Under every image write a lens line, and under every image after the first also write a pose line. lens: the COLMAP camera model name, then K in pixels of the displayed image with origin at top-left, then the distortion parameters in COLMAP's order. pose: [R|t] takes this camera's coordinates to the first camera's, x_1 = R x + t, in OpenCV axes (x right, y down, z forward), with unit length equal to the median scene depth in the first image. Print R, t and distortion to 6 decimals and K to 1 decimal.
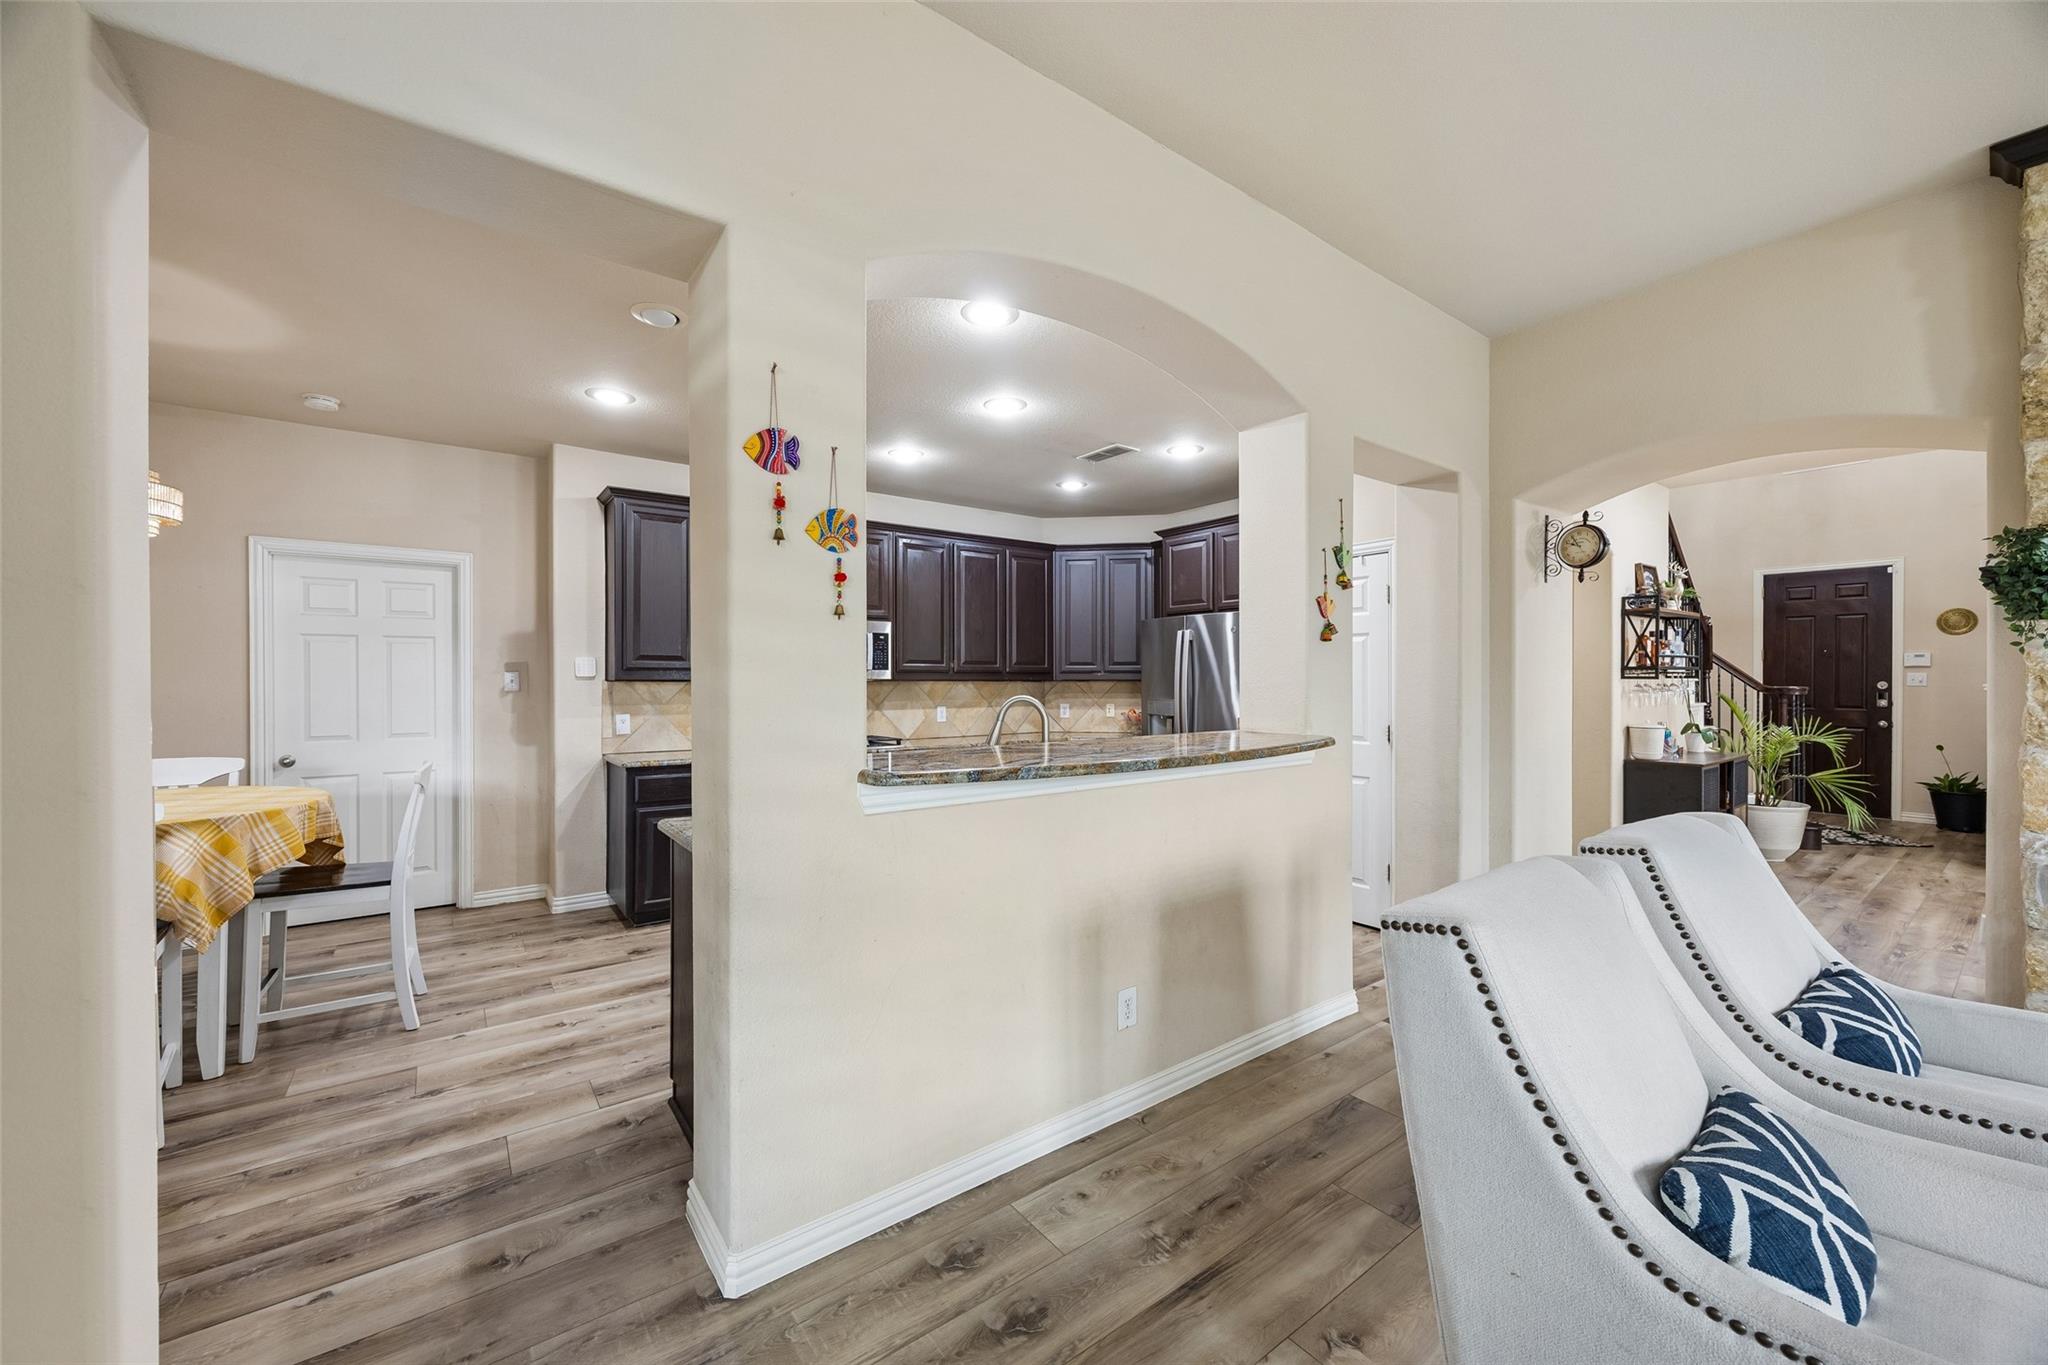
lens RADIAL K [[782.2, 0, 1018.5], [0, 782.2, 676.5], [0, 0, 1]] dist [-0.004452, -0.000043]
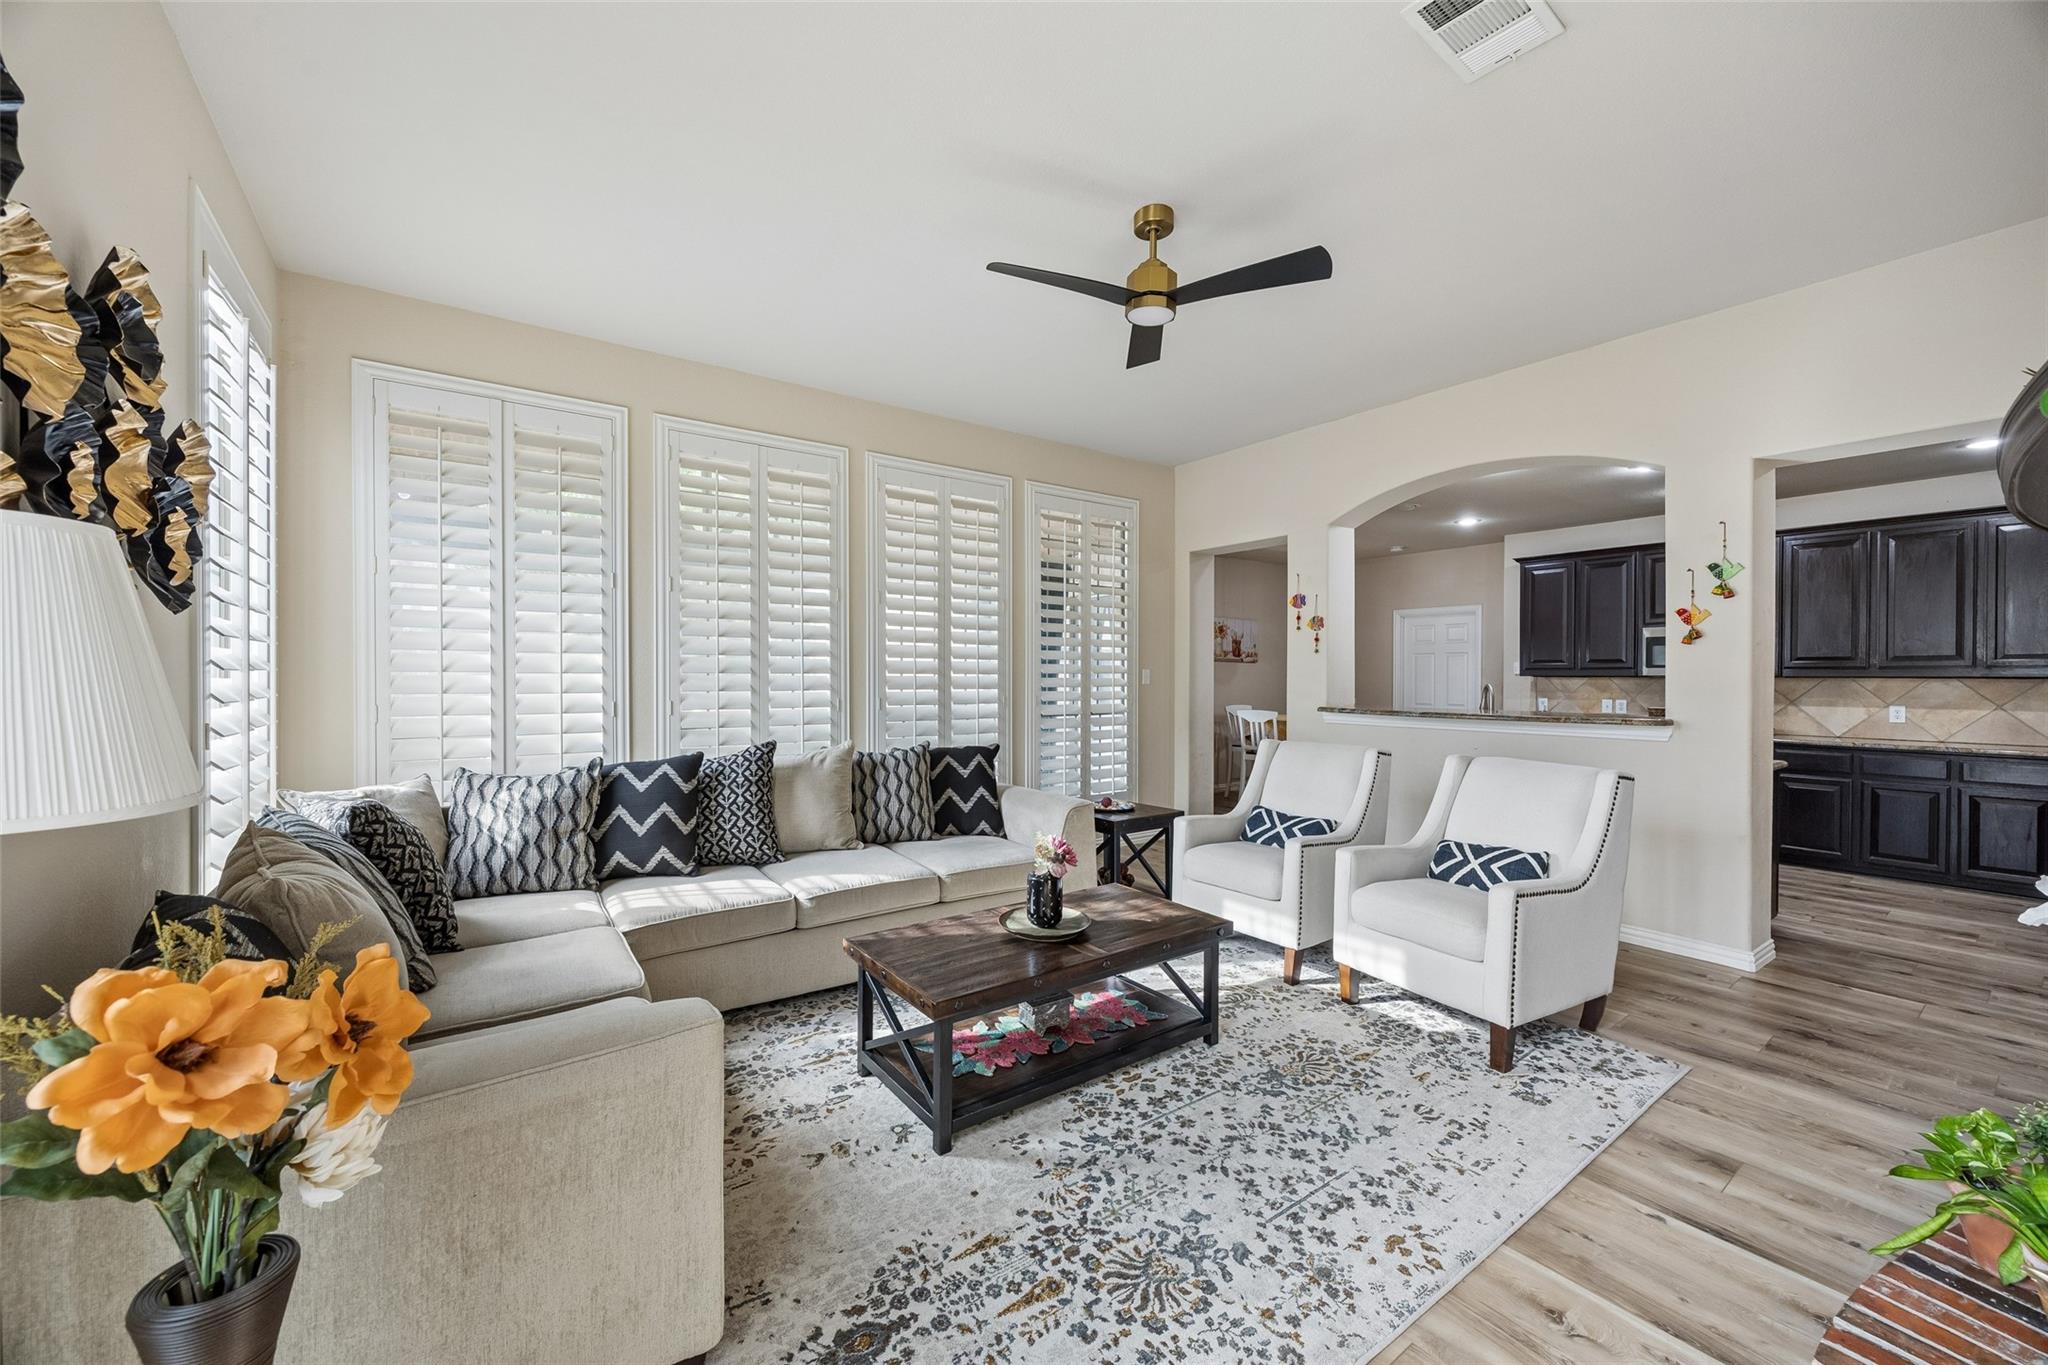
lens RADIAL K [[782.2, 0, 1020.6], [0, 782.2, 683.3], [0, 0, 1]] dist [-0.004452, -0.000043]
pose [[0.002760, 0.007585, -0.999967, 1.025297], [-0.000347, 0.999971, 0.007584, 0.005942], [0.999996, 0.000326, 0.002763, -0.043710]]
